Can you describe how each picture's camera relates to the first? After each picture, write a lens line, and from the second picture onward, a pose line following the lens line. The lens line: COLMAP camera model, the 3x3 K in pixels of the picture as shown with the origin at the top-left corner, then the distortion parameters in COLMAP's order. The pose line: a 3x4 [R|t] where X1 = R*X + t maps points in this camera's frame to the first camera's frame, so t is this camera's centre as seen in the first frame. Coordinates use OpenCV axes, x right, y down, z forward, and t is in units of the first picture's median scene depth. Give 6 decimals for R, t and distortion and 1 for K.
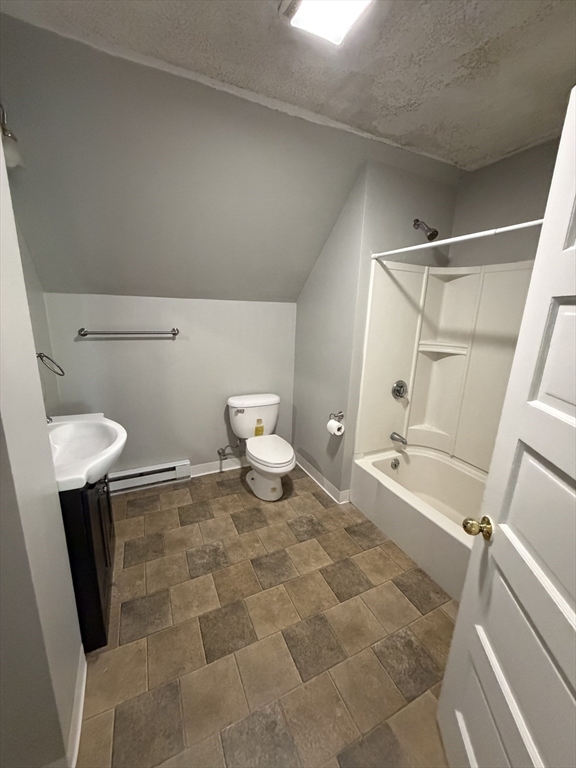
lens RADIAL K [[304.0, 0, 293.6], [0, 304.0, 384.1], [0, 0, 1]] dist [0.000826, 0.000115]
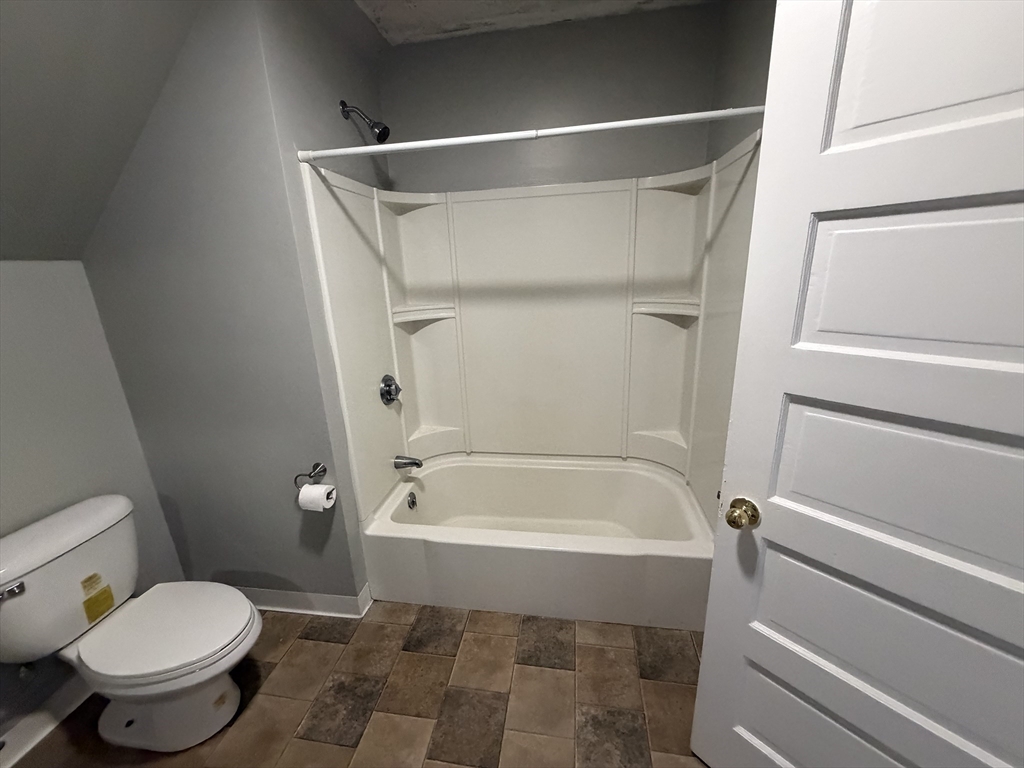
lens RADIAL K [[405.3, 0, 511.3], [0, 405.3, 383.5], [0, 0, 1]] dist [0.000826, 0.000115]
pose [[0.574529, -0.287259, 0.766420, -0.144402], [0.253694, 0.952772, 0.166929, -0.070796], [-0.778175, 0.098531, 0.620271, 0.295950]]
